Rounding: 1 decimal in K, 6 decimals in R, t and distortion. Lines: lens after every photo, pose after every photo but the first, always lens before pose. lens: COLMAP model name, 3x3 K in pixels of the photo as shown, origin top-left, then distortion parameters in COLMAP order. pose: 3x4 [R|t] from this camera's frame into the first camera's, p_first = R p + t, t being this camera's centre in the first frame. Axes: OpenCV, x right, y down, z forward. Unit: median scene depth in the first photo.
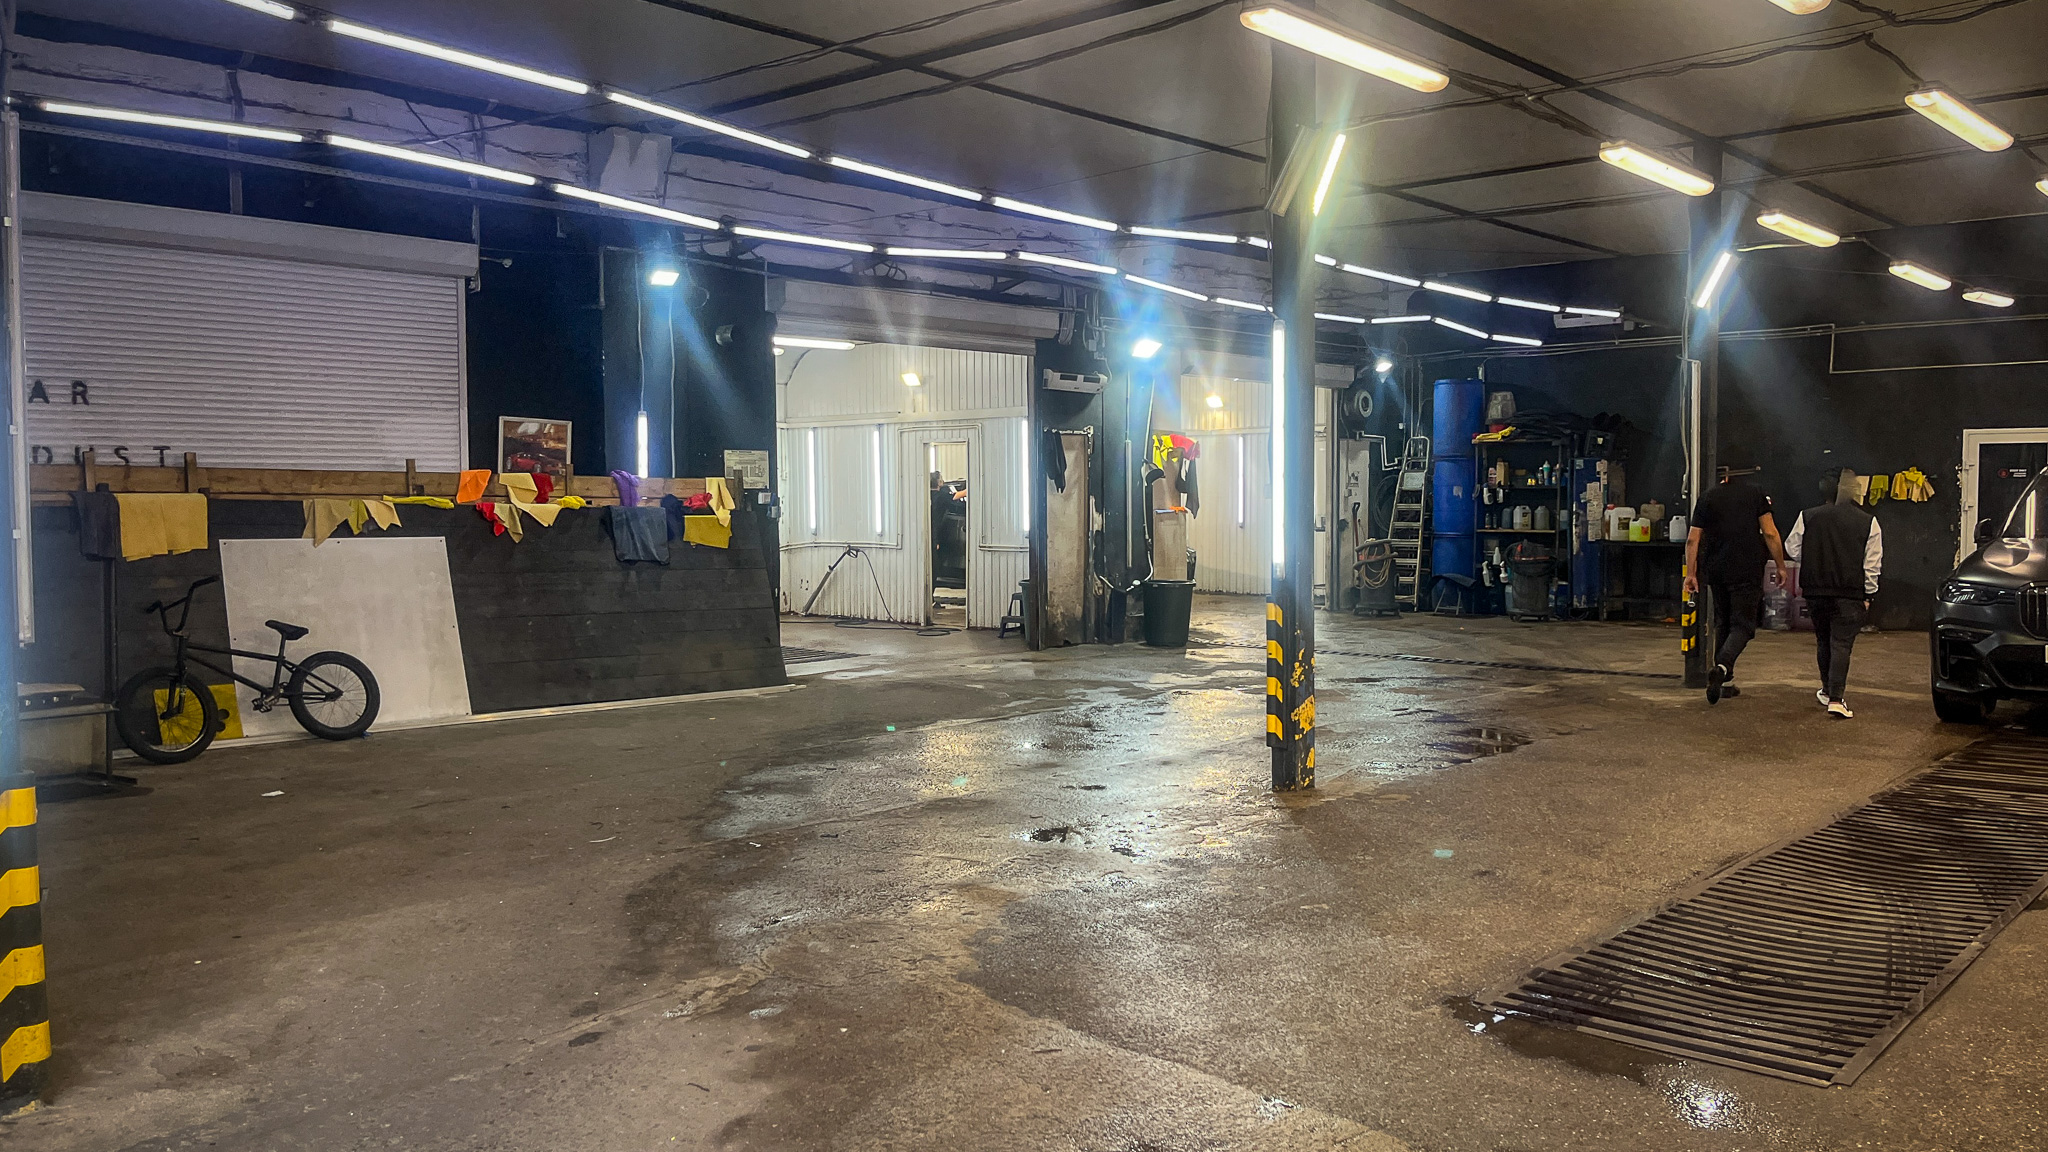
lens RADIAL K [[1591.5, 0, 986.5], [0, 1591.5, 561.8], [0, 0, 1]] dist [0.107821, -0.183976]
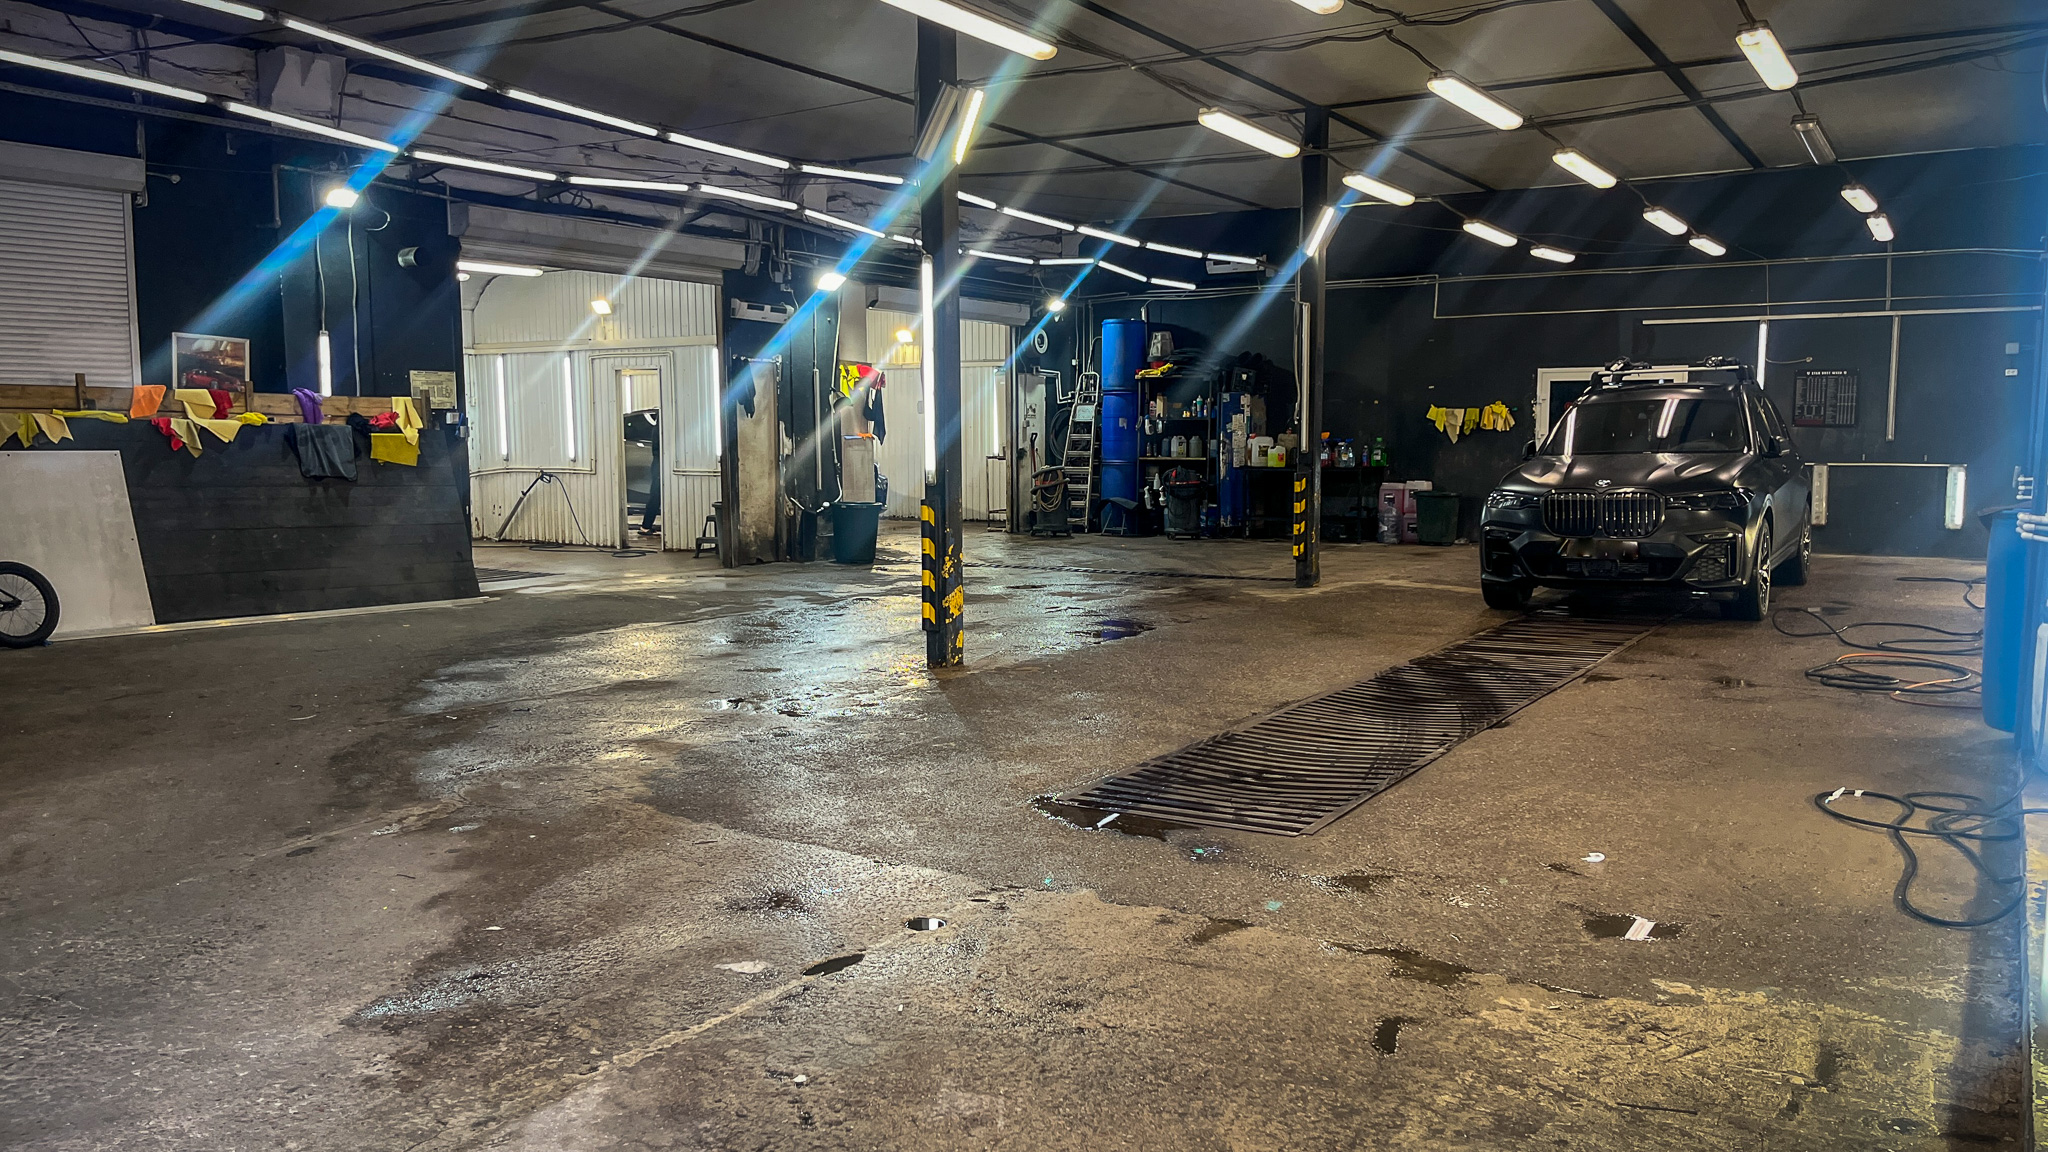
lens RADIAL K [[1603.0, 0, 1025.2], [0, 1603.0, 586.1], [0, 0, 1]] dist [0.068698, -0.087413]
pose [[0.980033, -0.017146, 0.198093, 0.015573], [0.007297, 0.998705, 0.050341, 0.019952], [-0.198699, -0.047890, 0.978890, -0.105603]]
